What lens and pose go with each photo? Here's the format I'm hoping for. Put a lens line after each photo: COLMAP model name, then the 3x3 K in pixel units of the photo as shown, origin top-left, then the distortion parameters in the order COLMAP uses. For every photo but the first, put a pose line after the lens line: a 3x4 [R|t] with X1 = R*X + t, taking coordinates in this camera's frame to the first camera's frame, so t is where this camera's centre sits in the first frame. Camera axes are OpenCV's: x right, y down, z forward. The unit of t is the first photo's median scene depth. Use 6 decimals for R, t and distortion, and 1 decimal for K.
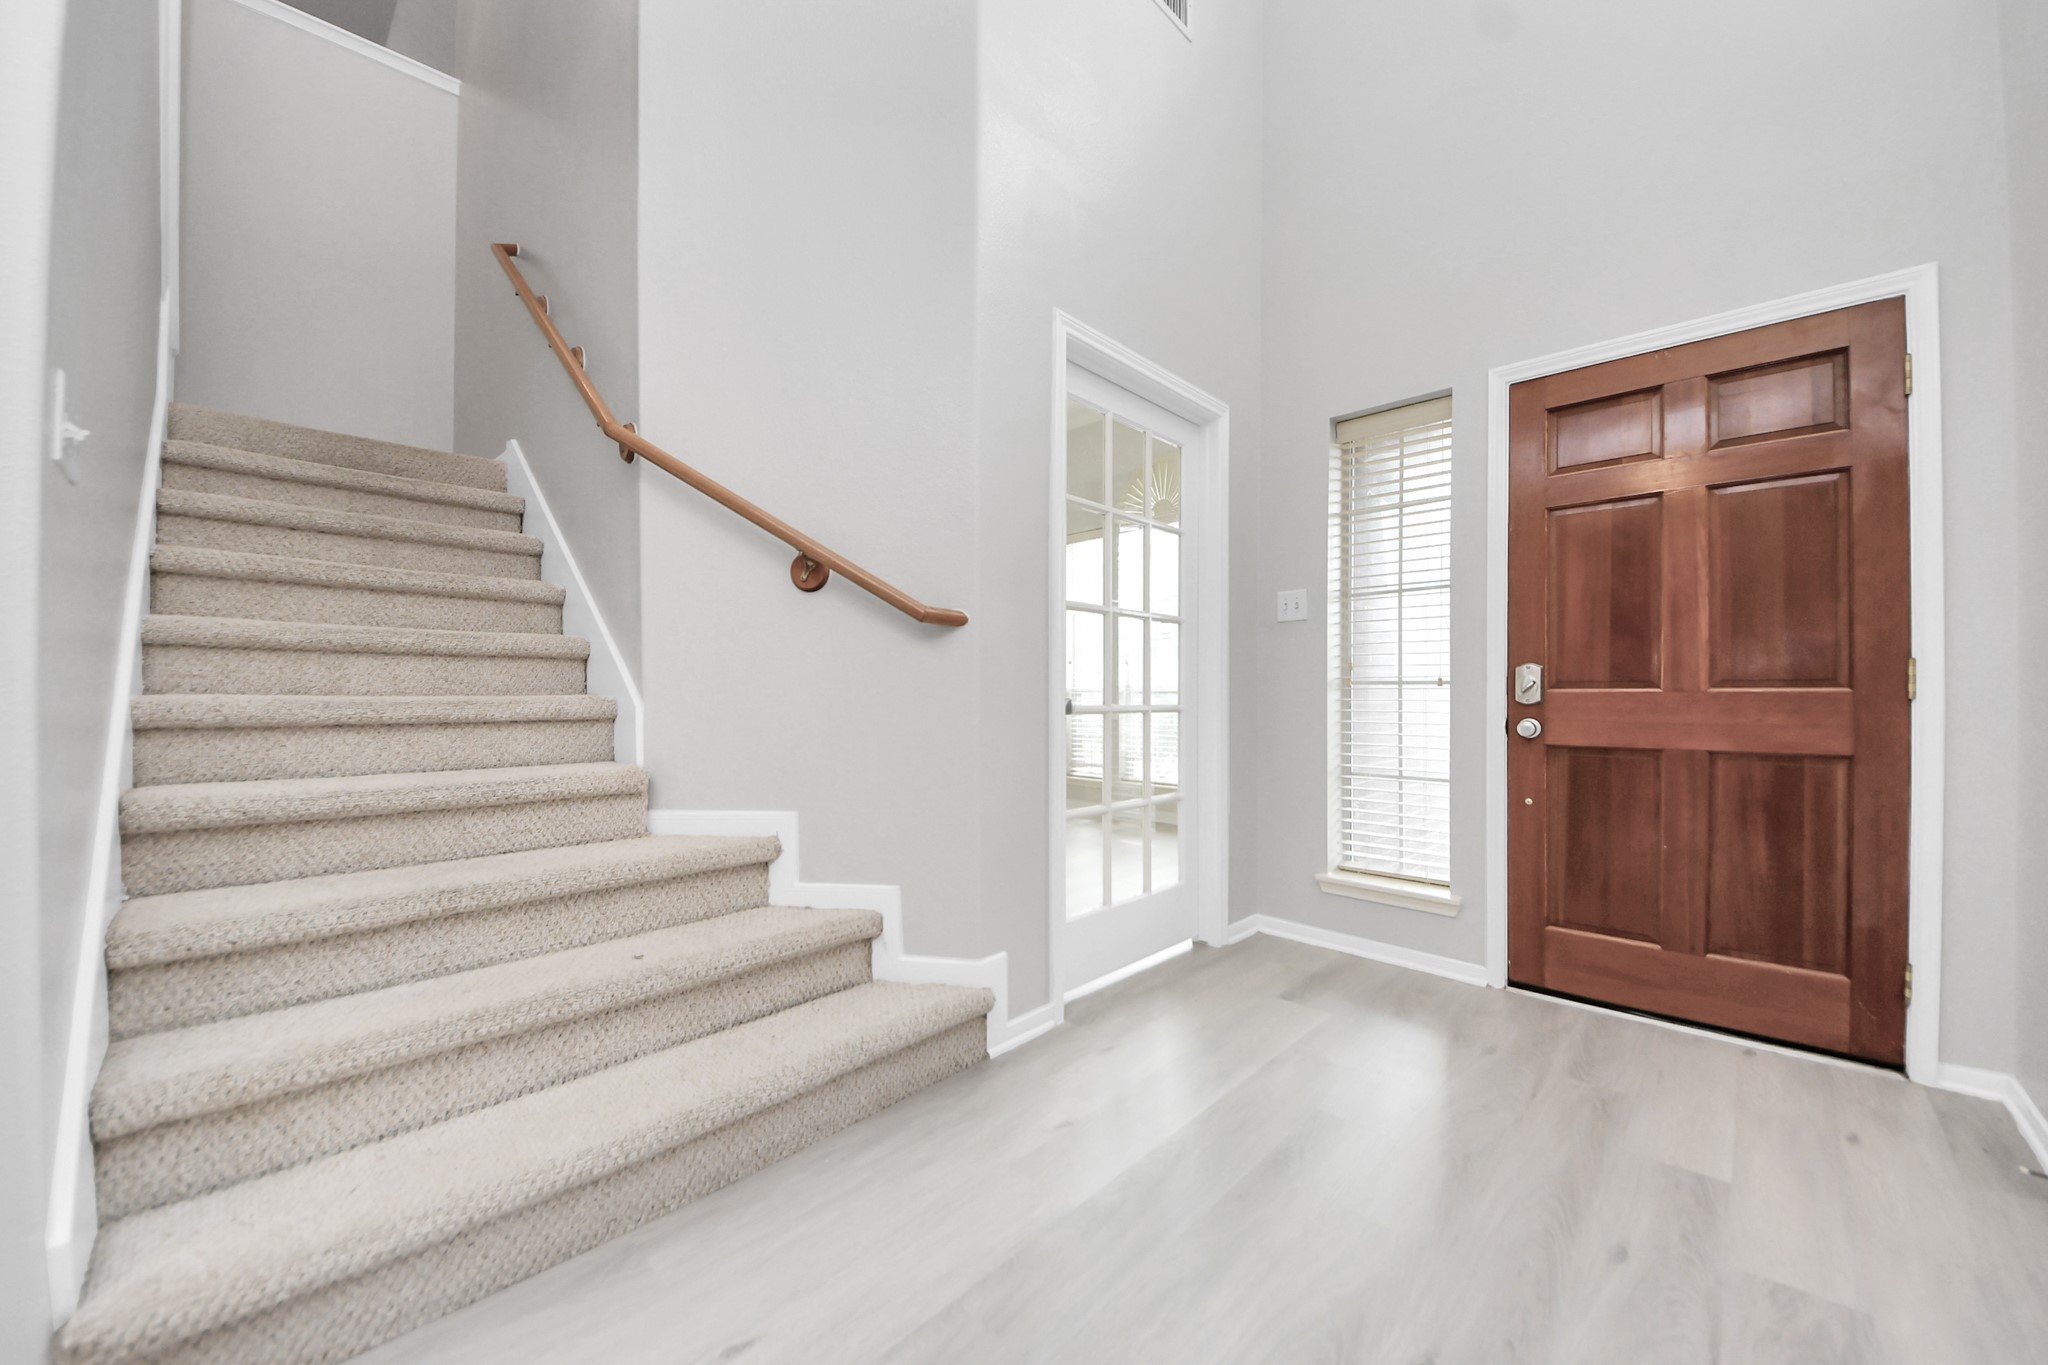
lens RADIAL K [[749.1, 0, 1029.0], [0, 749.1, 690.8], [0, 0, 1]] dist [-0.002940, -0.001699]
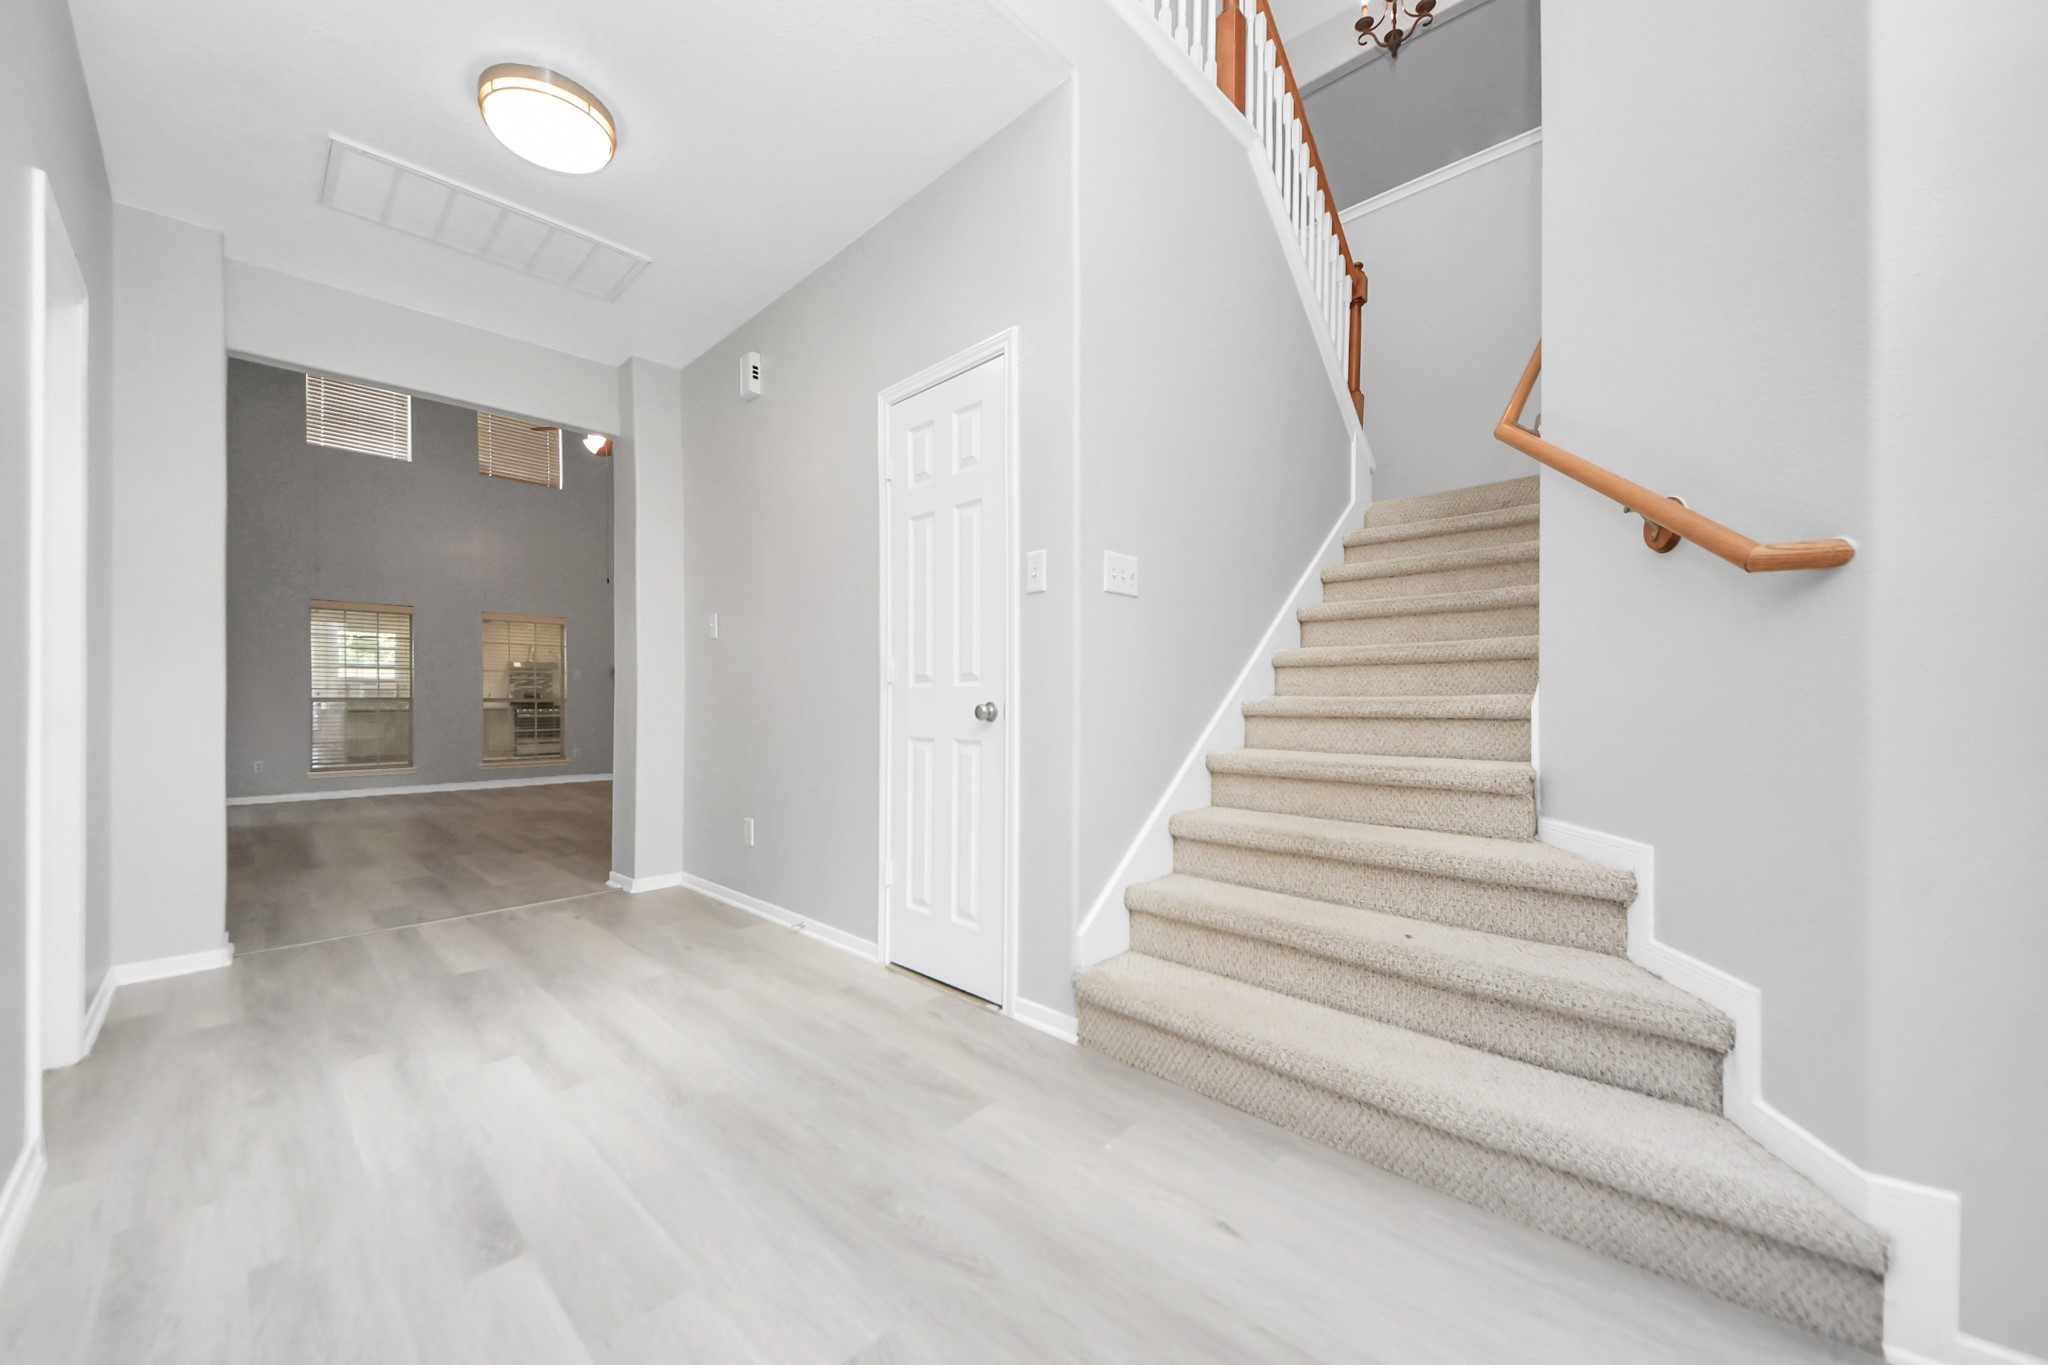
lens RADIAL K [[749.1, 0, 1033.8], [0, 749.1, 702.7], [0, 0, 1]] dist [-0.002940, -0.001699]
pose [[0.008071, 0.002936, -0.999963, 0.496442], [0.003659, 0.999989, 0.002965, 0.012995], [0.999961, -0.003683, 0.008060, 0.410172]]
